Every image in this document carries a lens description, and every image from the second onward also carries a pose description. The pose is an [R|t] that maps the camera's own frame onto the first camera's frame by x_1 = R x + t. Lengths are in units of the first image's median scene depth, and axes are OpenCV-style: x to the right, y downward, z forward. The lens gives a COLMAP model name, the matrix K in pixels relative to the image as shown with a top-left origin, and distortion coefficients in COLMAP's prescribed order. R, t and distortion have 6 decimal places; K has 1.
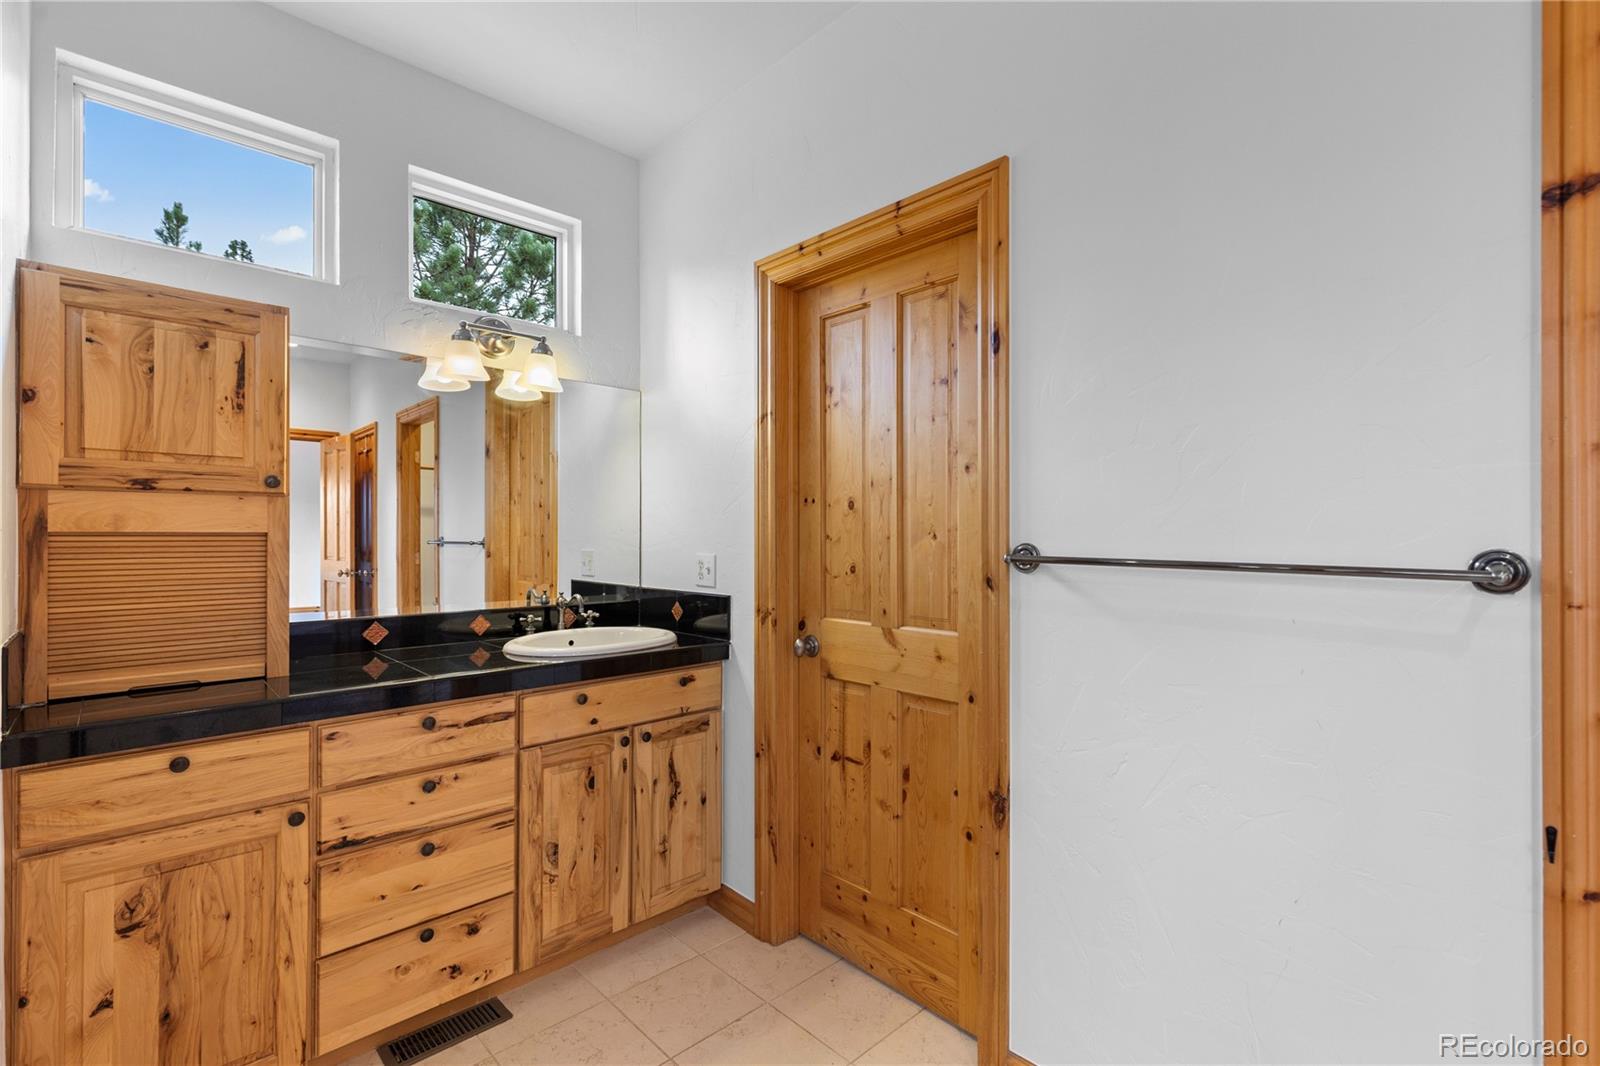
lens RADIAL K [[726.7, 0, 817.2], [0, 726.7, 533.5], [0, 0, 1]] dist [-0.000301, 0.000716]
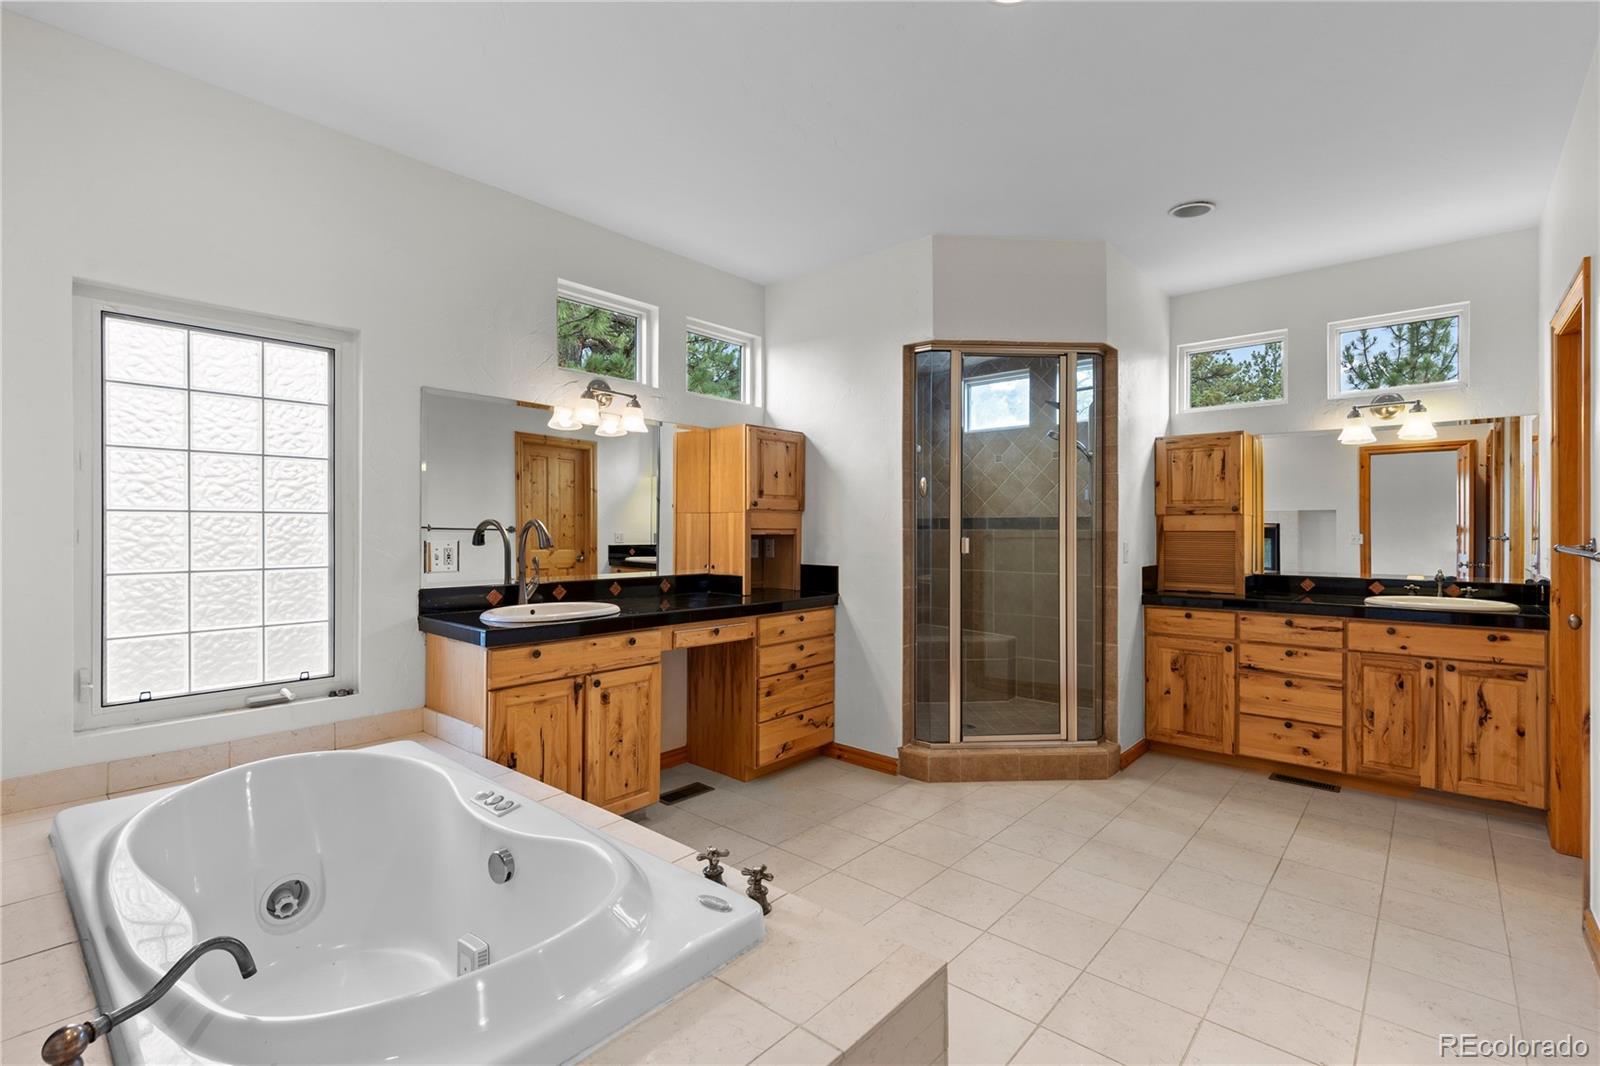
lens RADIAL K [[726.7, 0, 812.0], [0, 726.7, 529.7], [0, 0, 1]] dist [-0.000301, 0.000716]
pose [[0.101665, 0.000491, -0.994819, 1.317648], [0.004396, 0.999990, 0.000943, -0.012036], [0.994809, -0.004469, 0.101662, -0.532497]]
